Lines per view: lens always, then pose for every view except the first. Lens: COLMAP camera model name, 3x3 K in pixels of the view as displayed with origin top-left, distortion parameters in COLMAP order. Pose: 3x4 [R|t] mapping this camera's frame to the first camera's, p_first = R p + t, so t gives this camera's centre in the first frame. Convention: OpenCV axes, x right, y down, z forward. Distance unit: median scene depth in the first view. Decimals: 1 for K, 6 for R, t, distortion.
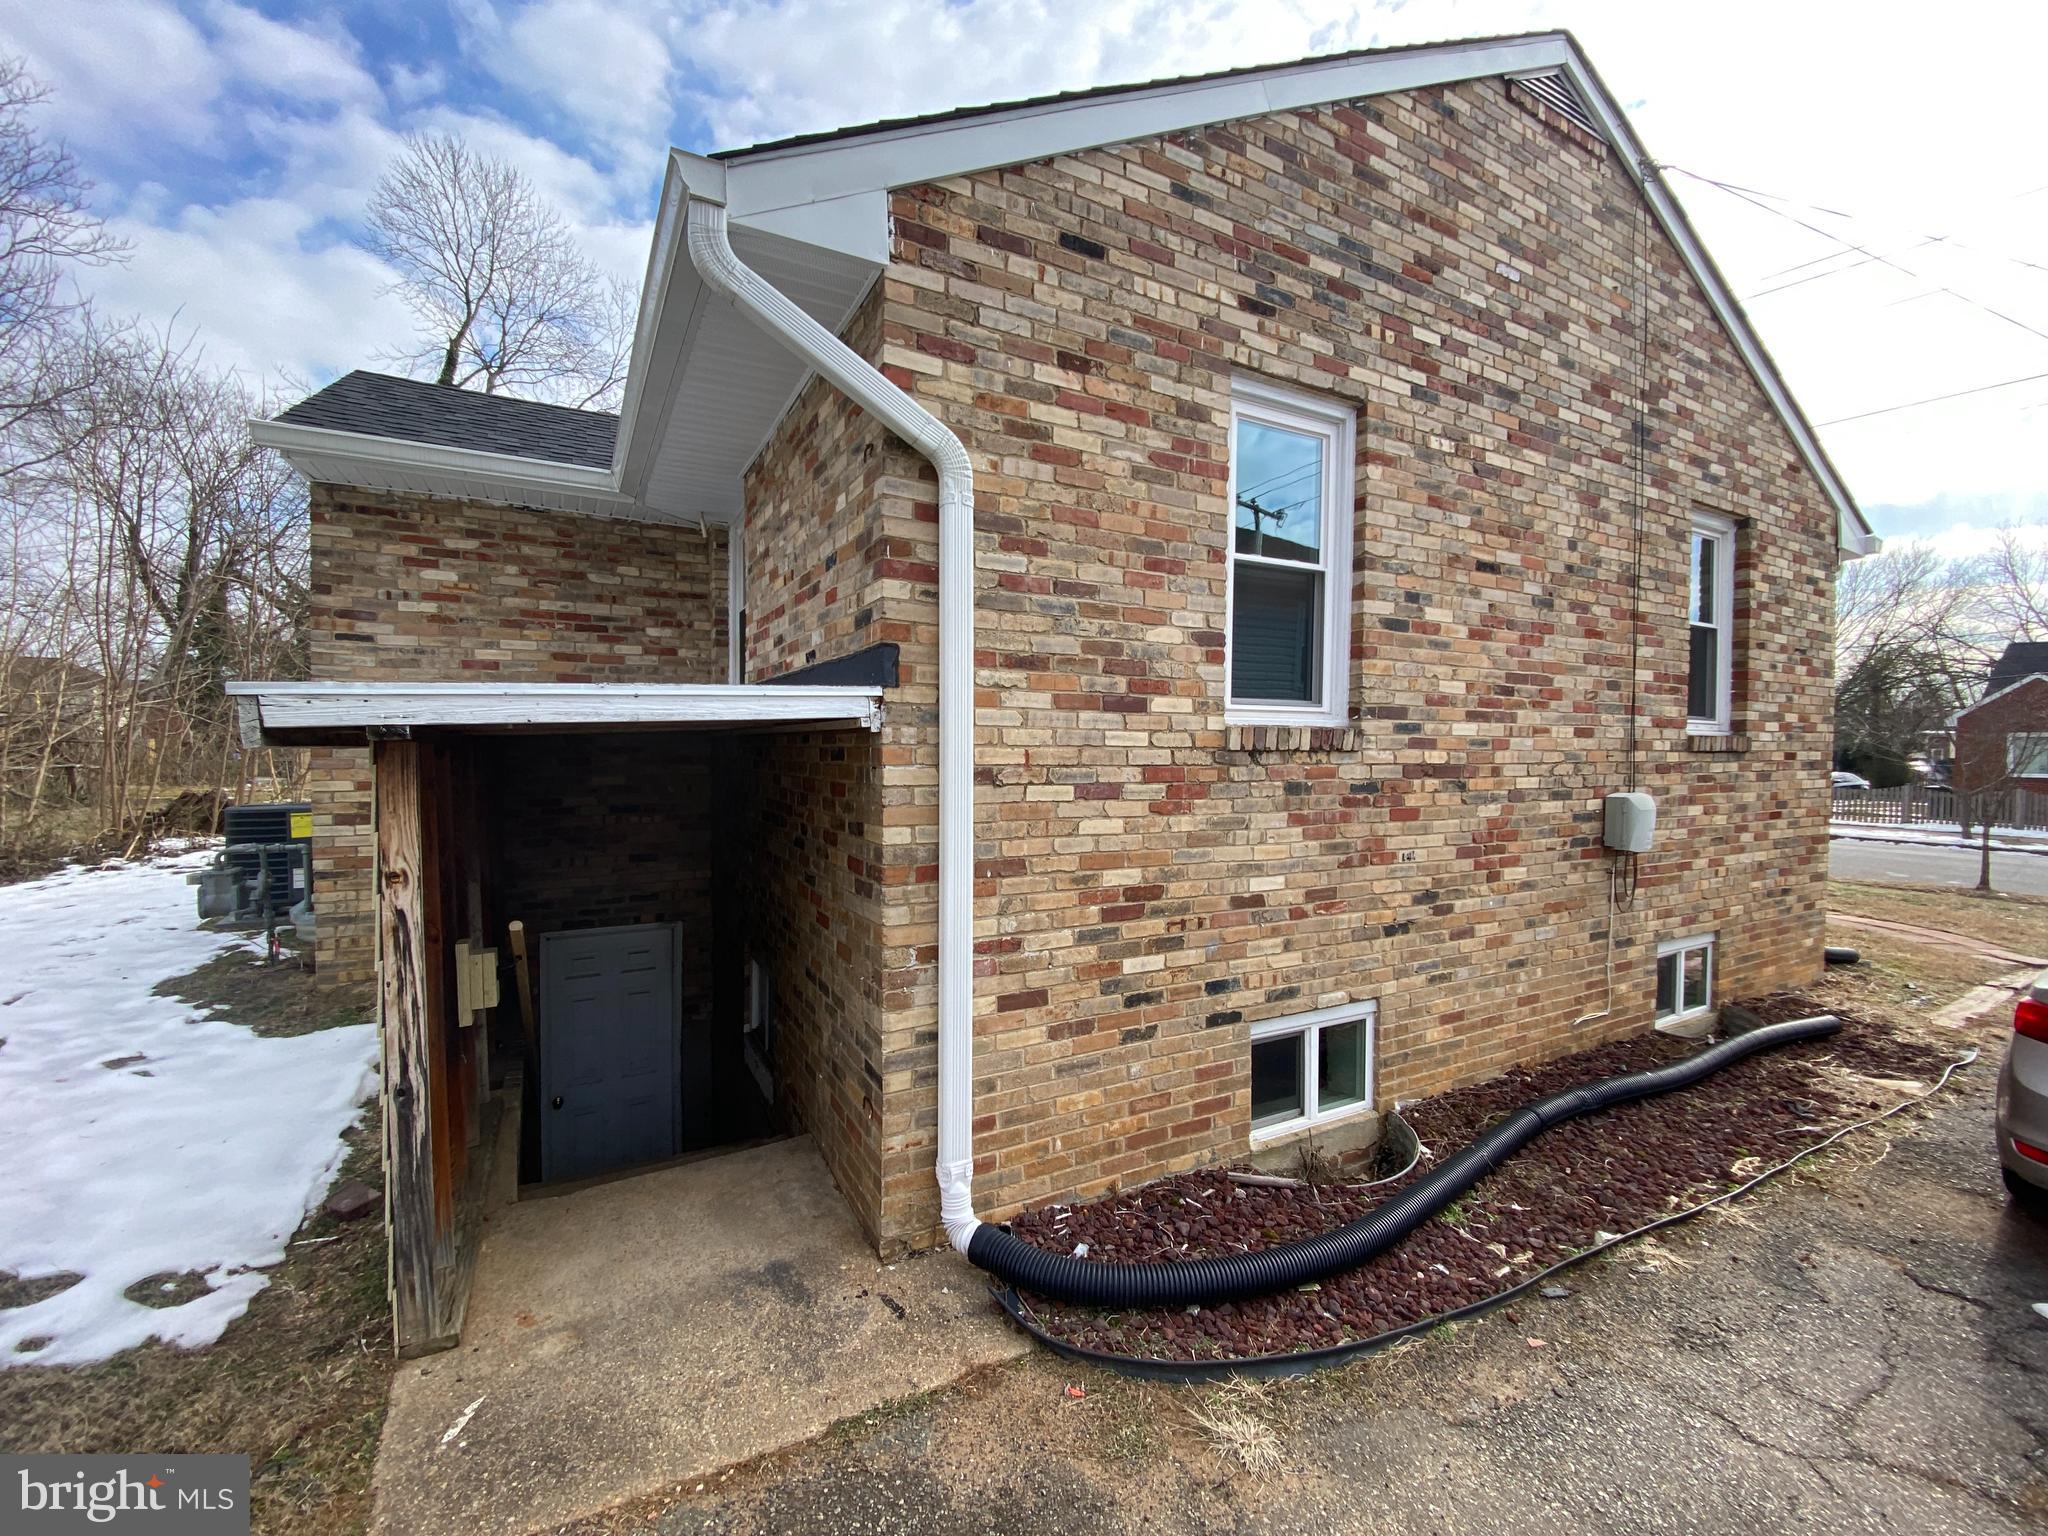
lens RADIAL K [[831.6, 0, 1025.8], [0, 831.6, 770.0], [0, 0, 1]] dist [0.019092, -0.020719]
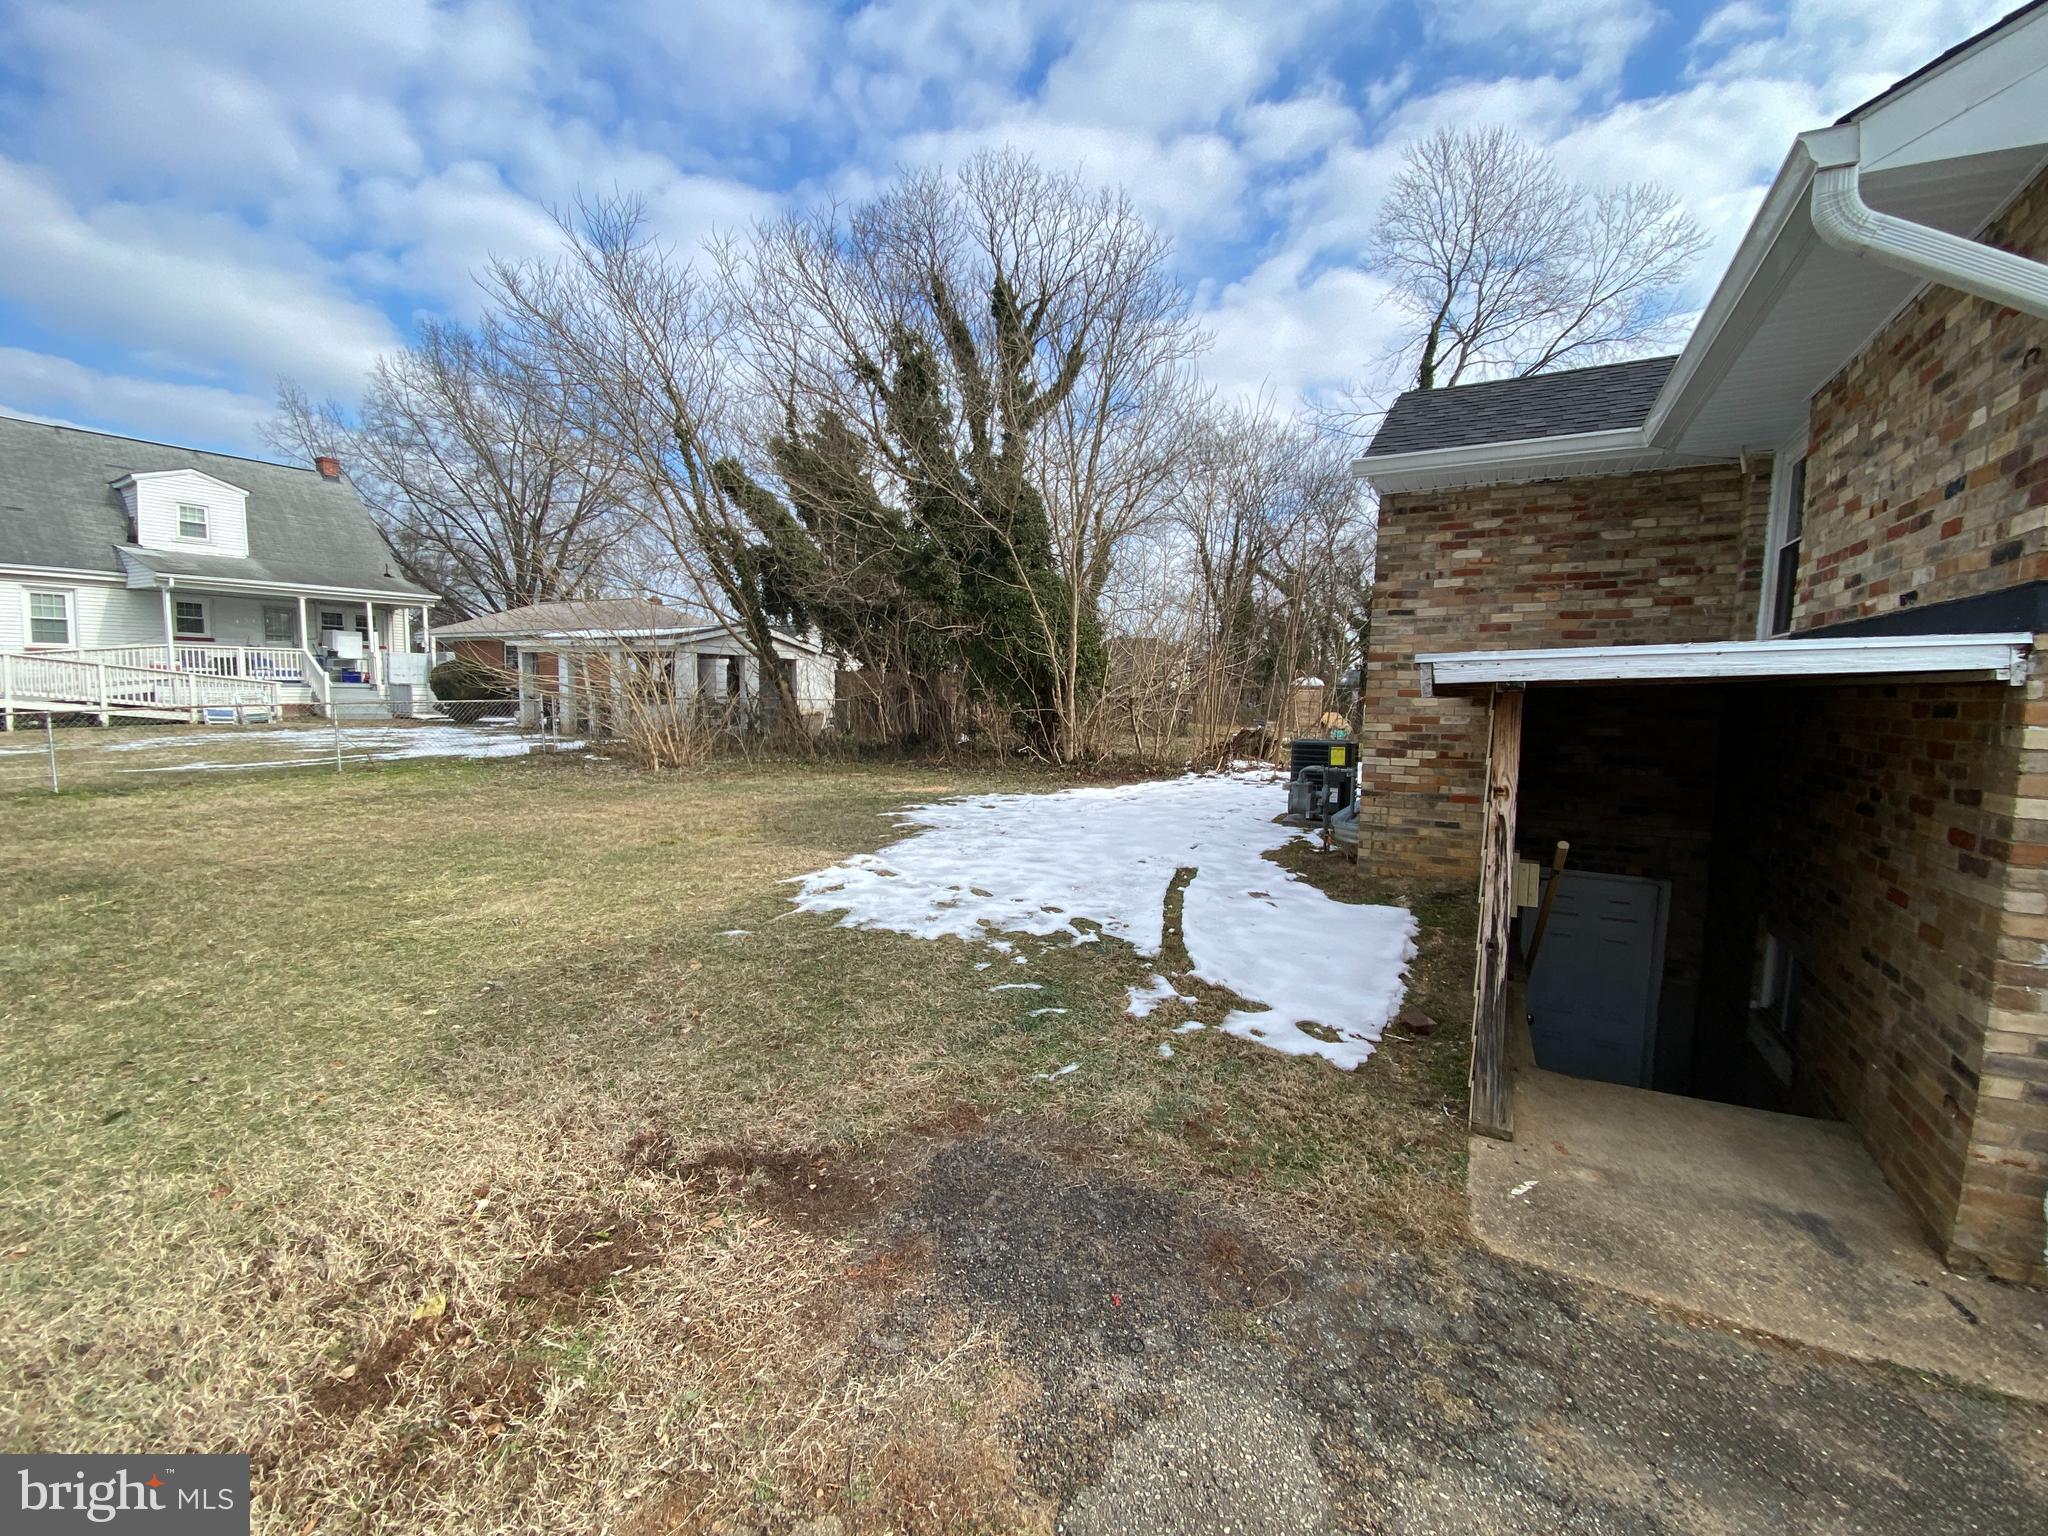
lens RADIAL K [[831.6, 0, 1025.8], [0, 831.6, 770.0], [0, 0, 1]] dist [0.019092, -0.020719]
pose [[0.529603, 0.082032, -0.844270, -0.001916], [-0.034533, 0.996573, 0.075168, 0.007809], [0.847542, -0.010654, 0.530621, -0.194489]]
